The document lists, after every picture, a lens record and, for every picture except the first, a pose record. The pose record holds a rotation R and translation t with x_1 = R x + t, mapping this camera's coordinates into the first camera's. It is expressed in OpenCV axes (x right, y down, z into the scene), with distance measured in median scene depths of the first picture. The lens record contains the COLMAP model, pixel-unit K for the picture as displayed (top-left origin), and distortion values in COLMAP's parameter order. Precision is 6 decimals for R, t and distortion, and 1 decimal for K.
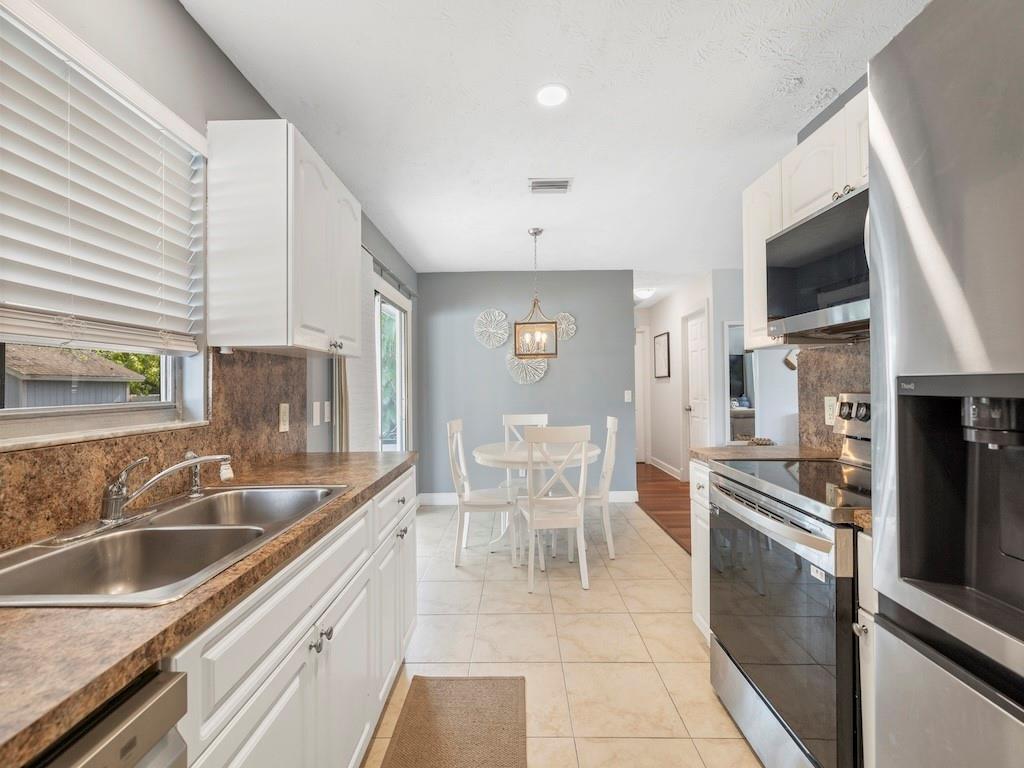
lens RADIAL K [[429.3, 0, 509.9], [0, 429.3, 376.7], [0, 0, 1]] dist [0.000447, 0.000004]
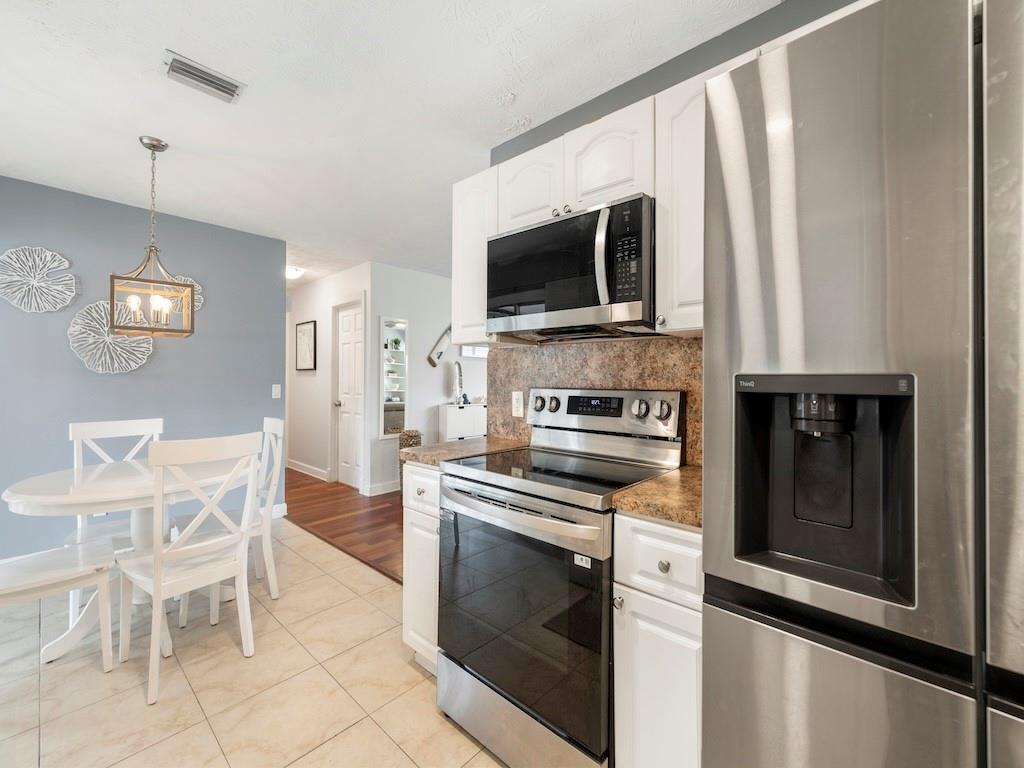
lens RADIAL K [[429.3, 0, 509.9], [0, 429.3, 376.7], [0, 0, 1]] dist [0.000447, 0.000004]
pose [[0.665115, 0.019090, 0.746497, -0.107538], [-0.029104, 0.999576, 0.000370, 0.007377], [-0.746174, -0.021972, 0.665389, 0.247976]]
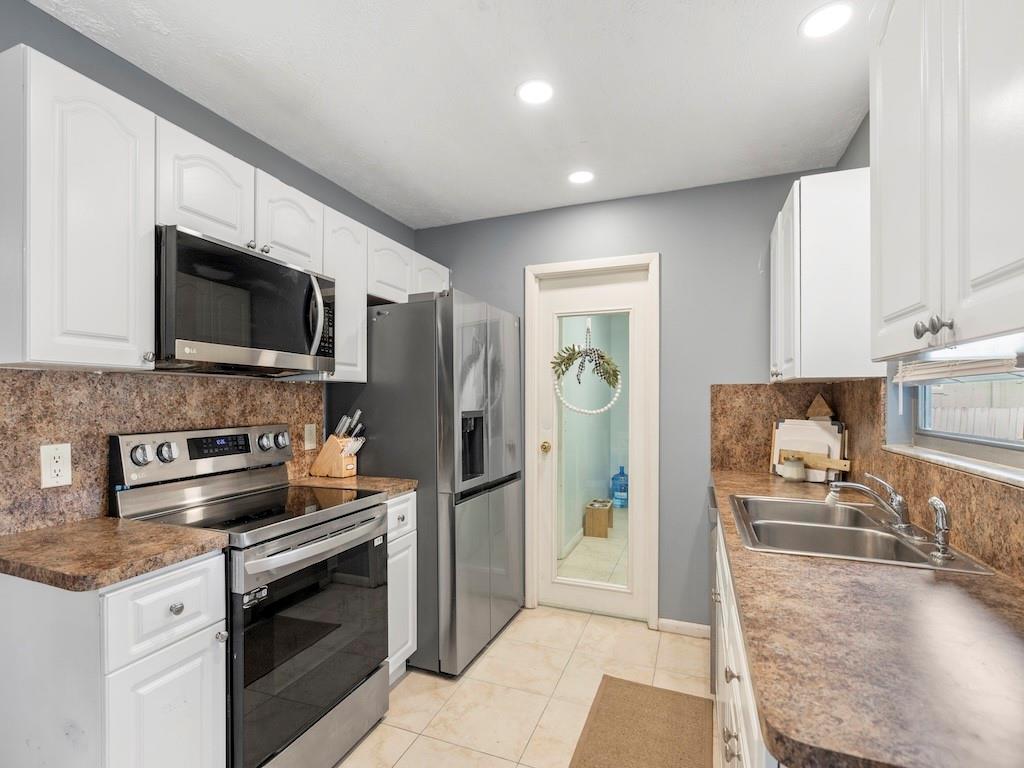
lens RADIAL K [[482.7, 0, 509.1], [0, 482.7, 400.9], [0, 0, 1]] dist [-0.000563, 0.000500]
pose [[-0.936430, 0.013112, 0.350610, -0.187092], [0.006398, 0.999773, -0.020303, -0.002033], [-0.350797, -0.016769, -0.936301, 1.388778]]
